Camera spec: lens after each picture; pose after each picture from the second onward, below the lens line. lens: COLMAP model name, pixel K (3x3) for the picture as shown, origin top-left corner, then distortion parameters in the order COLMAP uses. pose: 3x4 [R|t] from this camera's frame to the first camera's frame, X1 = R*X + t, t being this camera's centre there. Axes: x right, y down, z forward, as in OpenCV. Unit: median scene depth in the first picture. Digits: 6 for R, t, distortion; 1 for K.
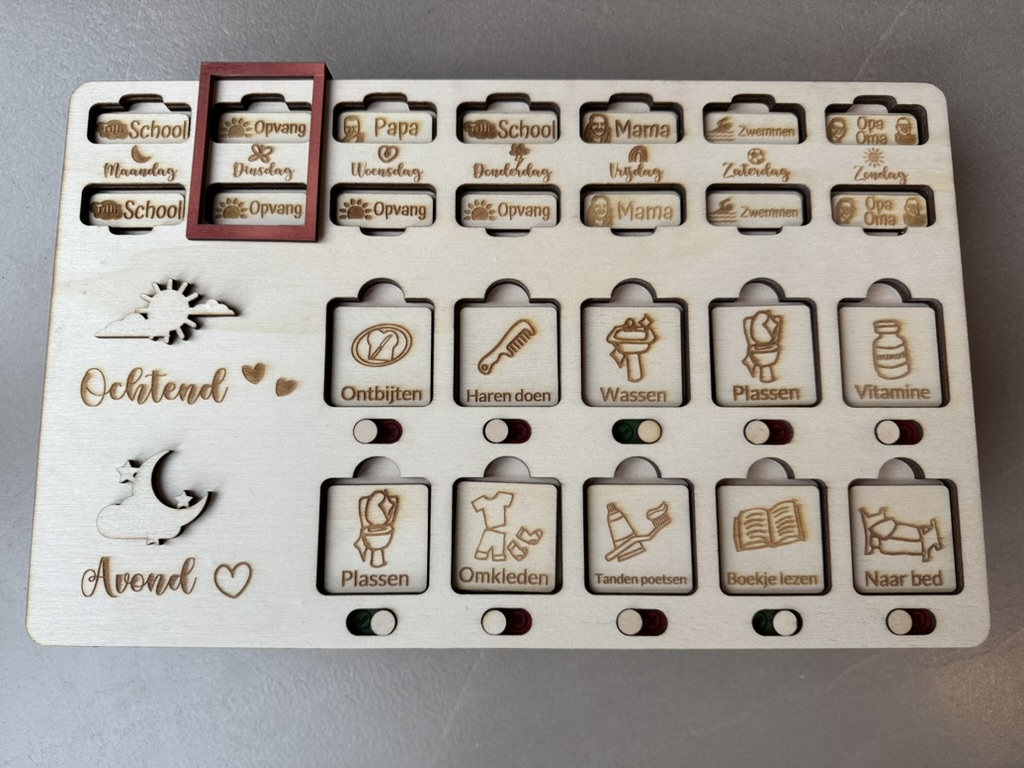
lens RADIAL K [[706.3, 0, 512.0], [0, 706.3, 384.0], [0, 0, 1]] dist [0.094829, -0.168477]
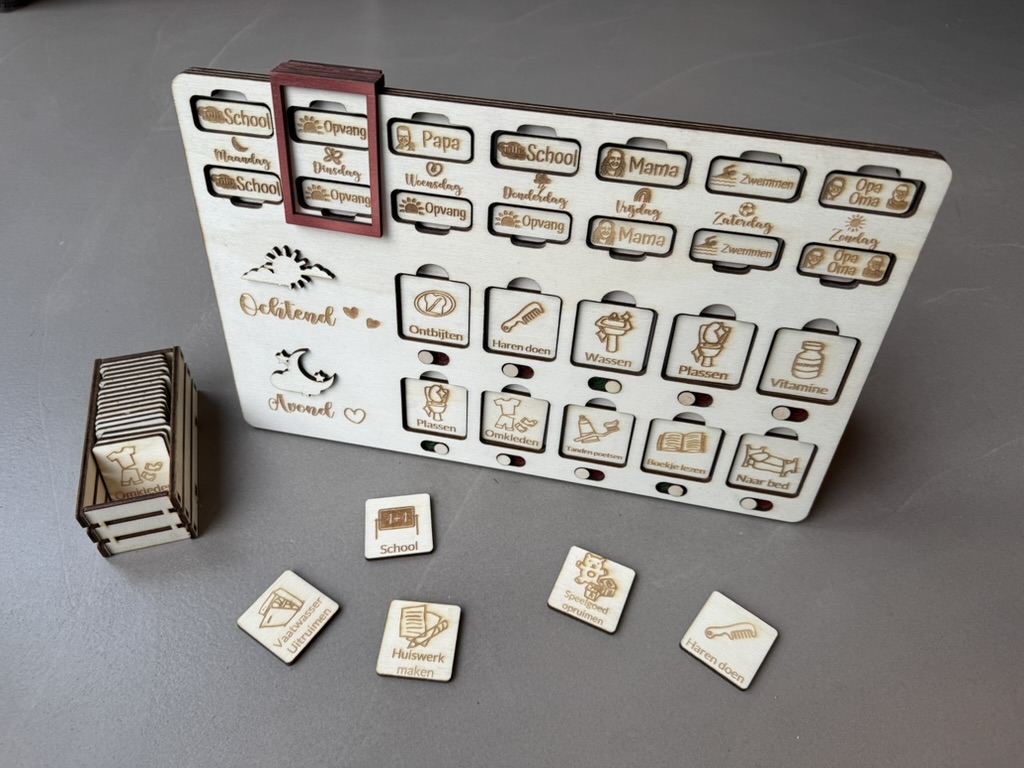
lens RADIAL K [[720.9, 0, 512.0], [0, 720.9, 384.0], [0, 0, 1]] dist [0.211540, -0.399569]
pose [[0.980354, 0.157895, -0.118215, 0.160300], [-0.030860, 0.714733, 0.698717, -0.946773], [0.194816, -0.681342, 0.705564, -0.092537]]
